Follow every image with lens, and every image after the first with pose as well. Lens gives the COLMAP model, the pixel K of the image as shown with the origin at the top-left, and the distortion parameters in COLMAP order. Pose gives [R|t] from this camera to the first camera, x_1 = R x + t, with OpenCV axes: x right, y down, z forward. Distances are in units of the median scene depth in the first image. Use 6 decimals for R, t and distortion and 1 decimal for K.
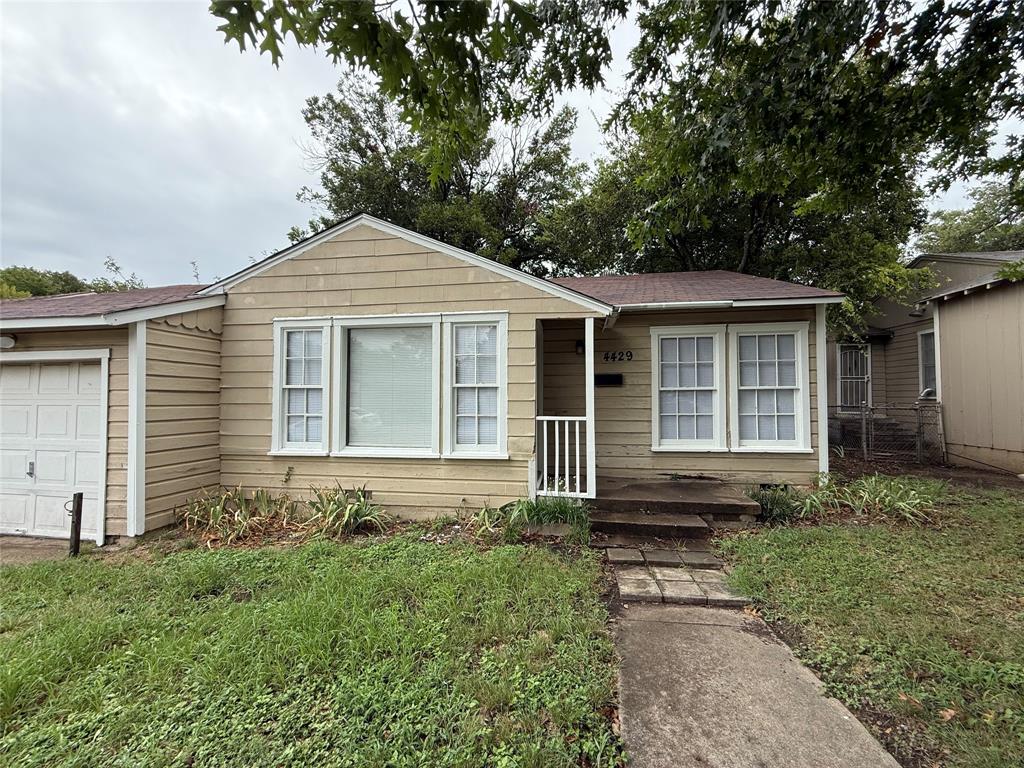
lens RADIAL K [[407.7, 0, 510.8], [0, 407.7, 384.7], [0, 0, 1]] dist [-0.000079, 0.000261]
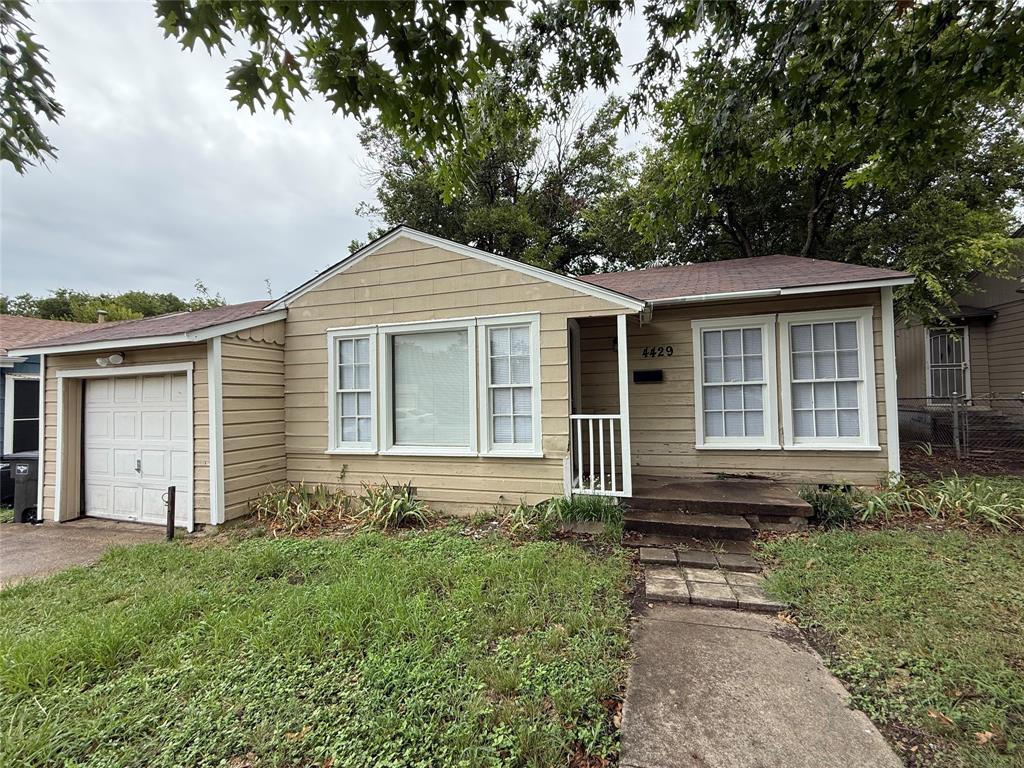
lens RADIAL K [[407.7, 0, 510.5], [0, 407.7, 384.0], [0, 0, 1]] dist [-0.000079, 0.000261]
pose [[0.990097, -0.024794, -0.138177, 0.058300], [0.025253, 0.999680, 0.001571, -0.004233], [0.138094, -0.005045, 0.990406, -0.018024]]
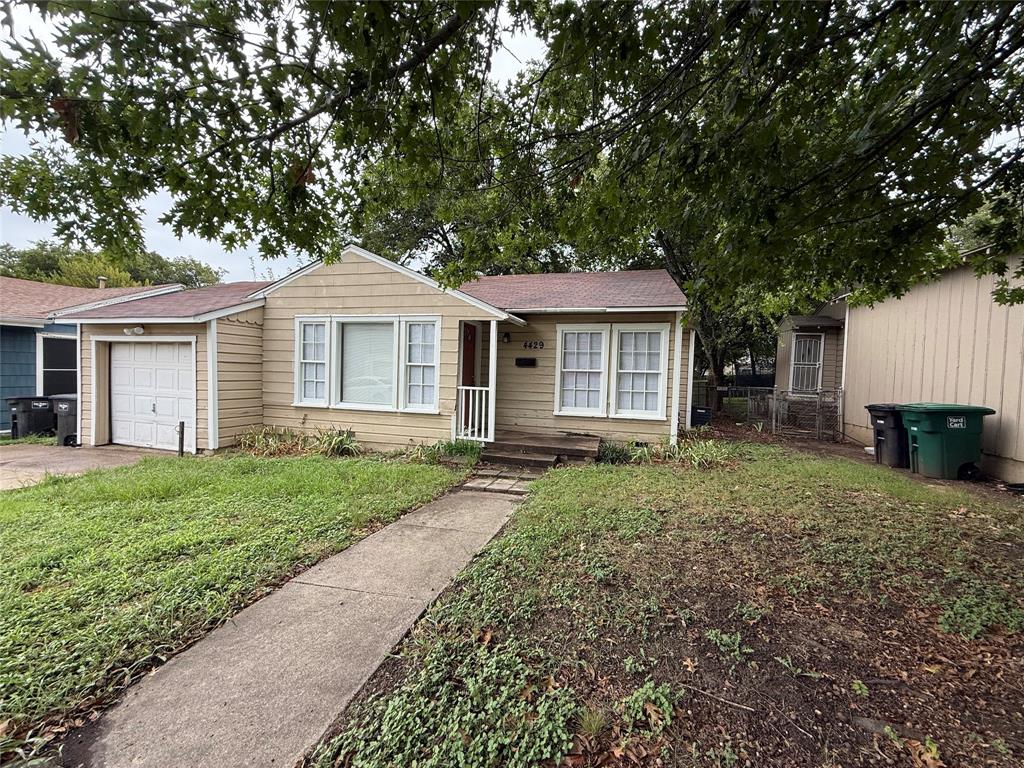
lens RADIAL K [[407.7, 0, 510.9], [0, 407.7, 384.9], [0, 0, 1]] dist [-0.000079, 0.000261]
pose [[0.993580, 0.034180, -0.107843, 0.416658], [-0.027012, 0.997371, 0.067245, -0.032823], [0.109858, -0.063901, 0.991891, -0.456238]]
